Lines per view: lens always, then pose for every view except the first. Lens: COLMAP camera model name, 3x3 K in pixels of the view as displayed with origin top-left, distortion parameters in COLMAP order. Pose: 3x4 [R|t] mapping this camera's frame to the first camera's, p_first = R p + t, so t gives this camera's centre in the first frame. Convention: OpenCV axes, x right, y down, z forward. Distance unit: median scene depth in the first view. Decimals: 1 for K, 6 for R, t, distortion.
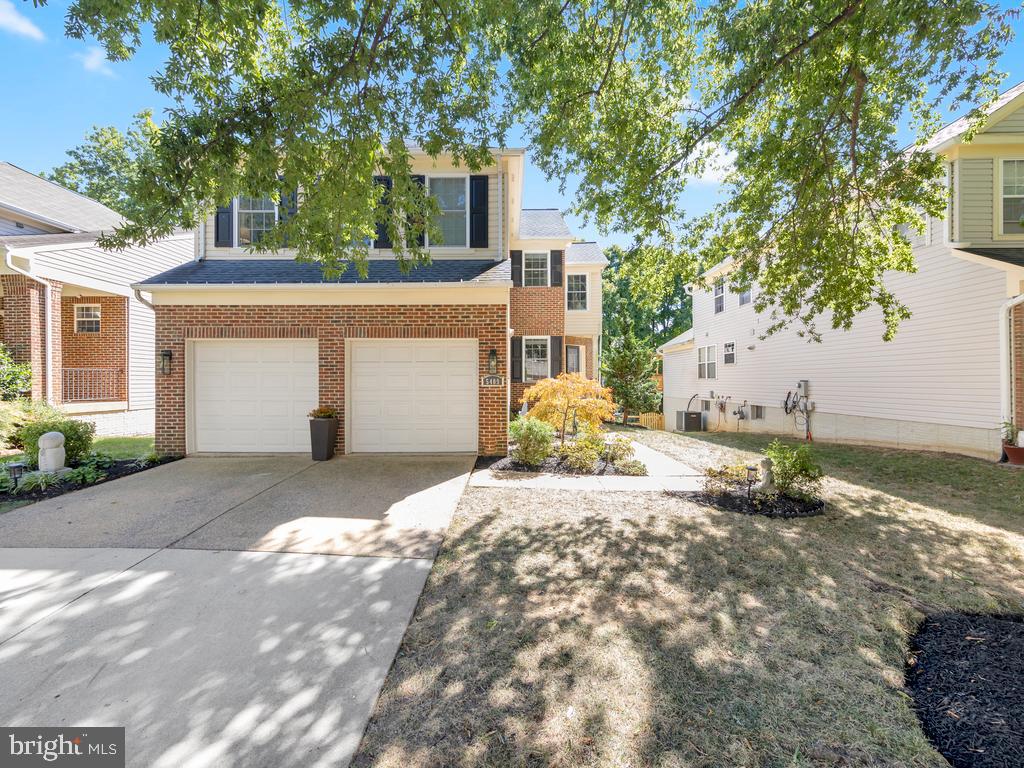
lens RADIAL K [[421.2, 0, 500.6], [0, 421.2, 381.1], [0, 0, 1]] dist [0.007973, -0.002339]
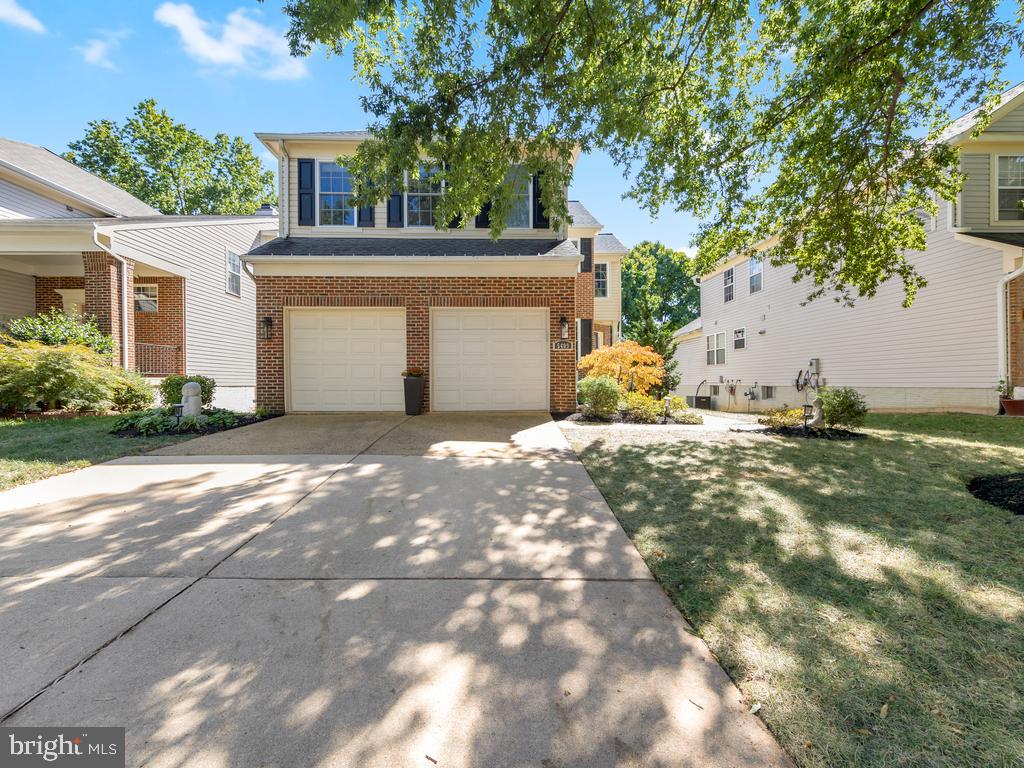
lens RADIAL K [[421.2, 0, 506.6], [0, 421.2, 378.4], [0, 0, 1]] dist [0.007973, -0.002339]
pose [[0.999487, -0.001649, 0.031996, -0.202796], [0.001770, 0.999991, -0.003765, 0.092349], [-0.031989, 0.003820, 0.999481, -0.117119]]
